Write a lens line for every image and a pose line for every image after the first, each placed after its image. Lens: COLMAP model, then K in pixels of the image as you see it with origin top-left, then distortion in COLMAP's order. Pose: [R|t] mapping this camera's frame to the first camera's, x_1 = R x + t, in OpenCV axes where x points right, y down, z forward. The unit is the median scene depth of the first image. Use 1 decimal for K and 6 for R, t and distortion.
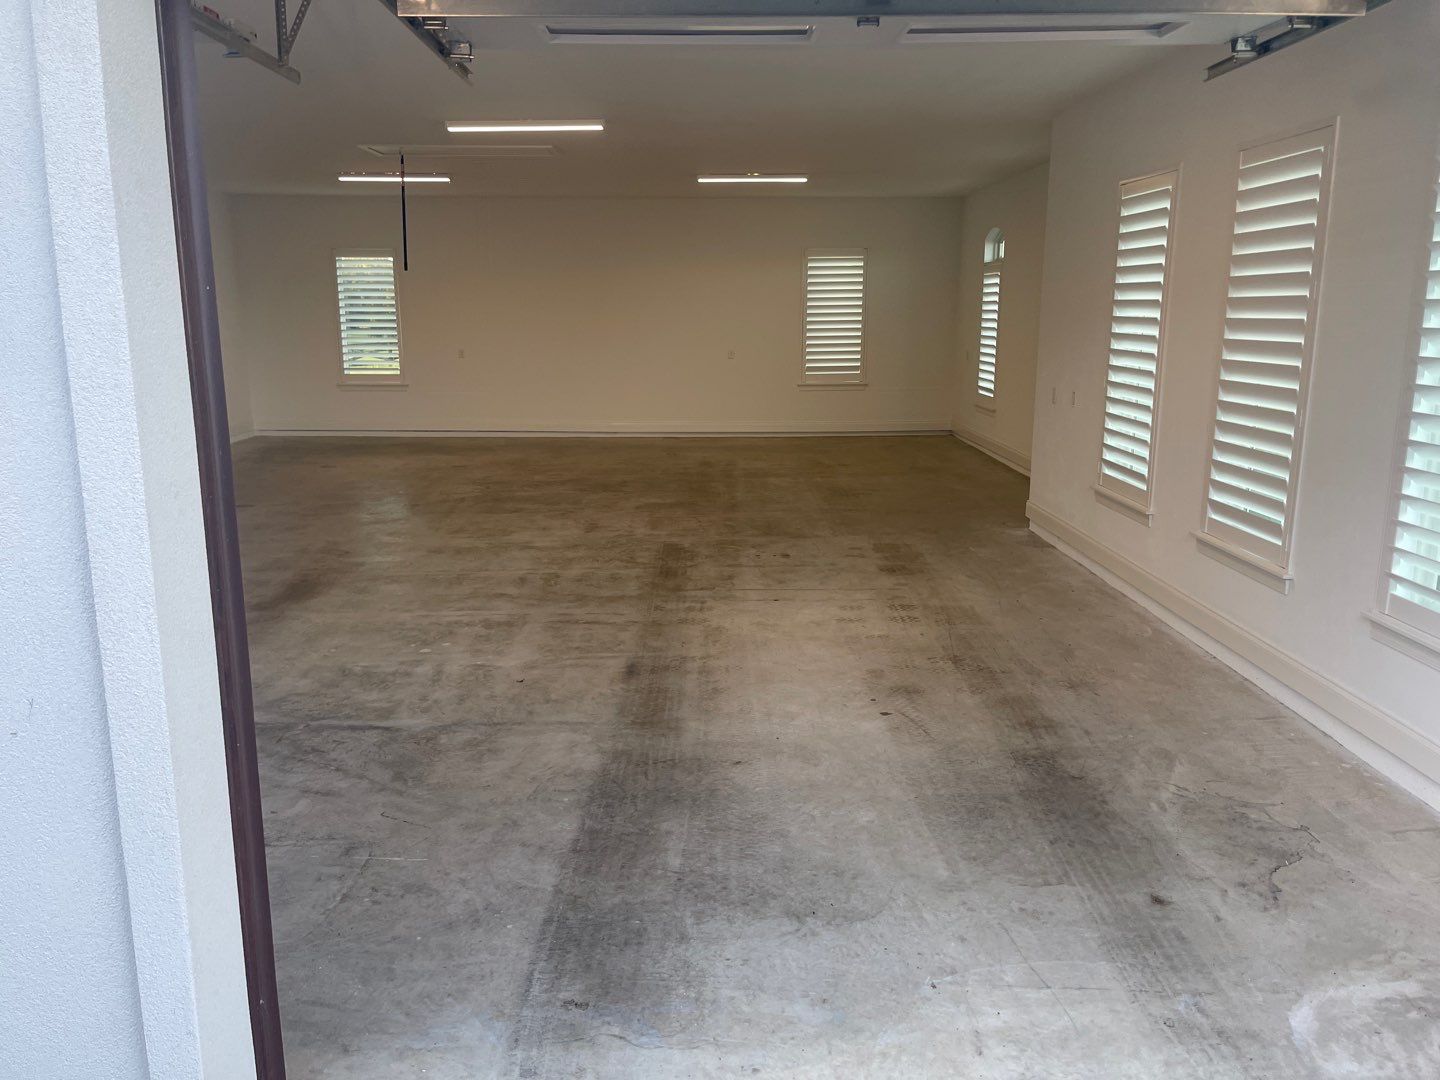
lens RADIAL K [[1079.2, 0, 711.8], [0, 1079.2, 533.1], [0, 0, 1]] dist [0.068817, -0.092706]
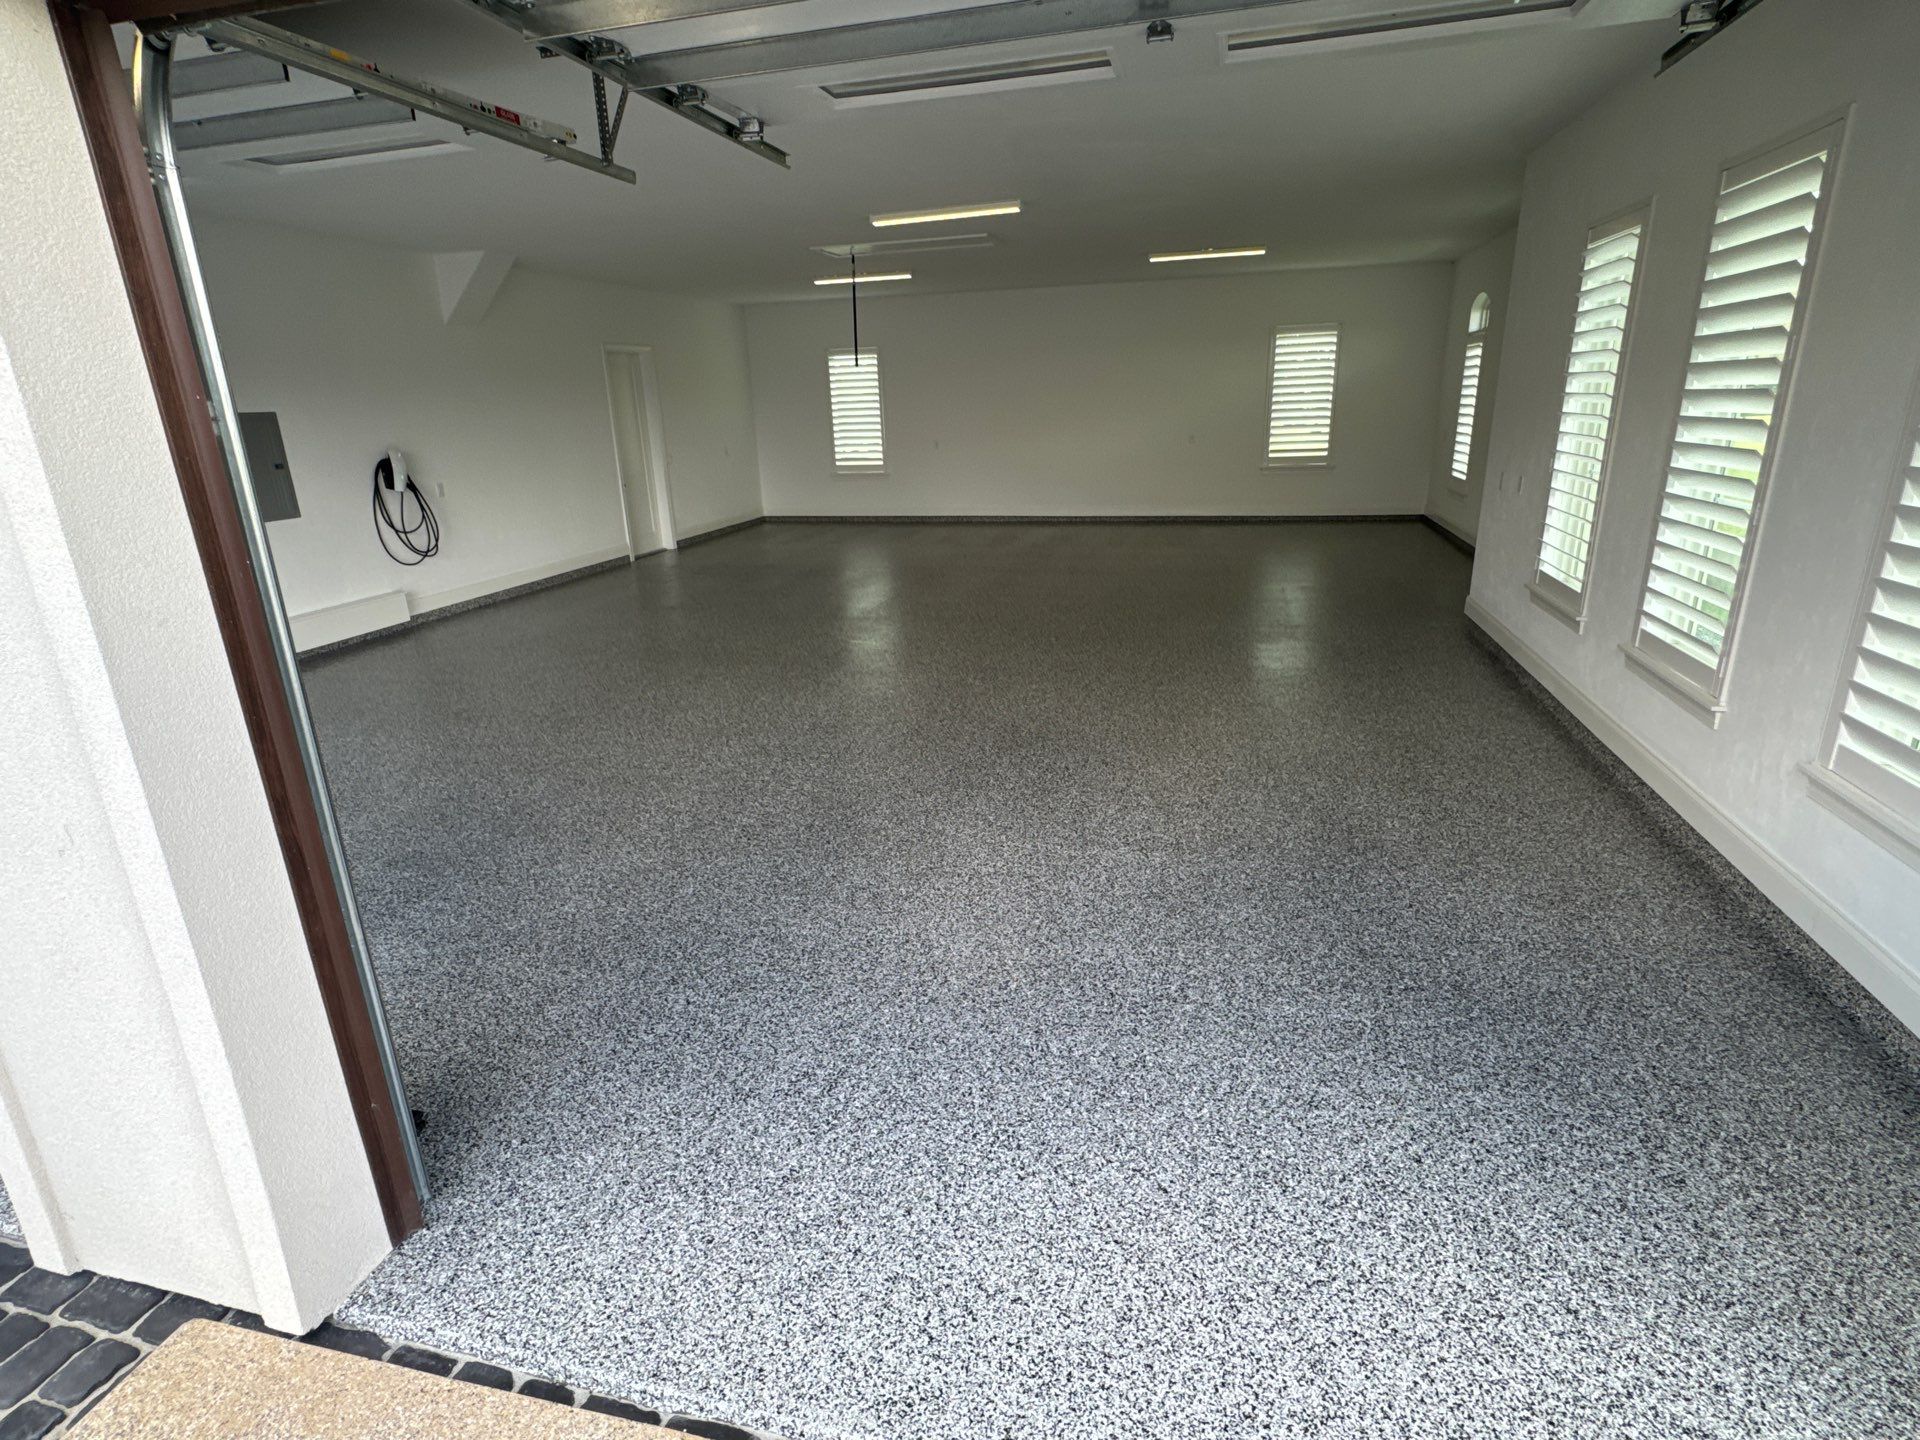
lens RADIAL K [[975.7, 0, 956.0], [0, 975.7, 719.2], [0, 0, 1]] dist [-0.004595, -0.001498]
pose [[0.966073, 0.049326, -0.253515, 0.107191], [-0.019774, 0.992838, 0.117822, -0.018728], [0.257511, -0.108812, 0.960129, 0.098489]]
